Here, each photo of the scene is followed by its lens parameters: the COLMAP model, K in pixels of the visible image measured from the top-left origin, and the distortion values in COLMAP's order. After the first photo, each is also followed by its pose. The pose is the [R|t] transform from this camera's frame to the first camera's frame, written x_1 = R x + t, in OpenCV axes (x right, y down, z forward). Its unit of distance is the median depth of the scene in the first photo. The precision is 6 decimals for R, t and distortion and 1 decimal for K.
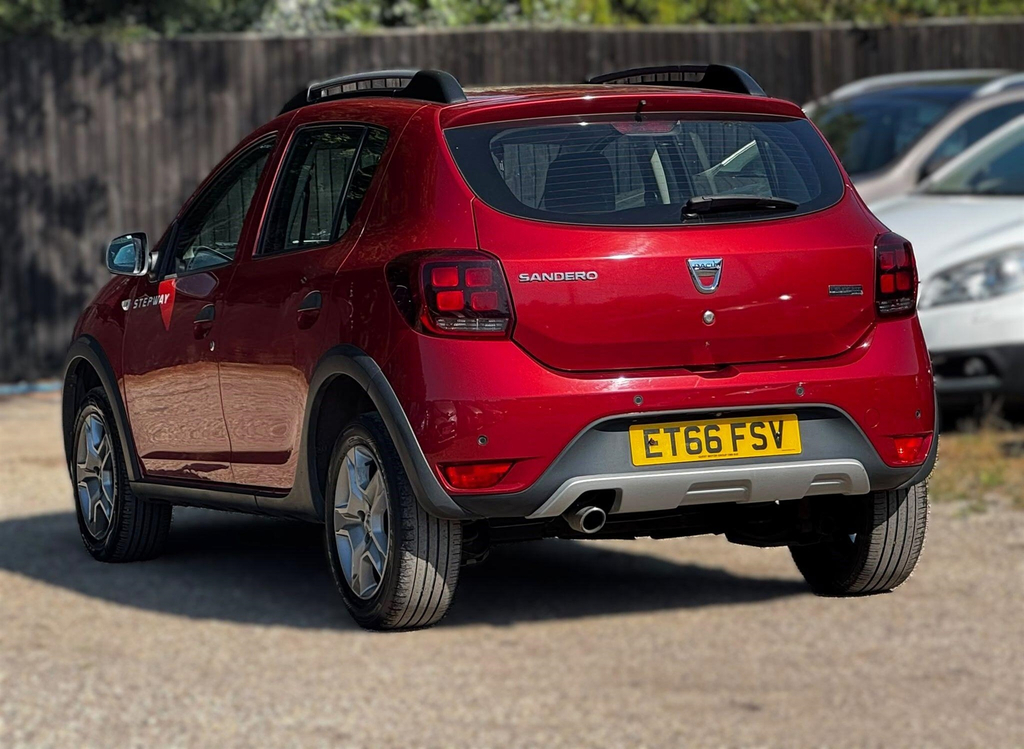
lens RADIAL K [[3820.4, 0, 512.0], [0, 3820.4, 374.5], [0, 0, 1]] dist [-0.273675, 0.175436]
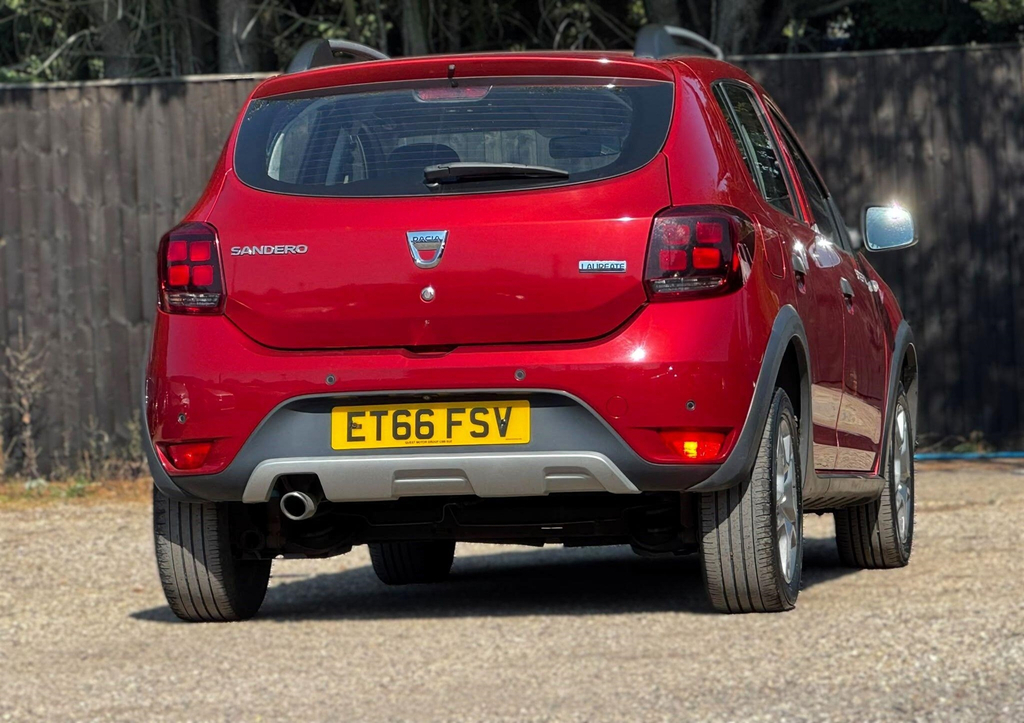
lens RADIAL K [[5163.3, 0, 512.0], [0, 5163.3, 361.5], [0, 0, 1]] dist [-0.310230, -1.647242]
pose [[0.824806, 0.006852, -0.565374, 0.781070], [-0.026722, 0.999282, -0.026874, 0.034838], [0.564784, 0.037274, 0.824397, -0.027888]]
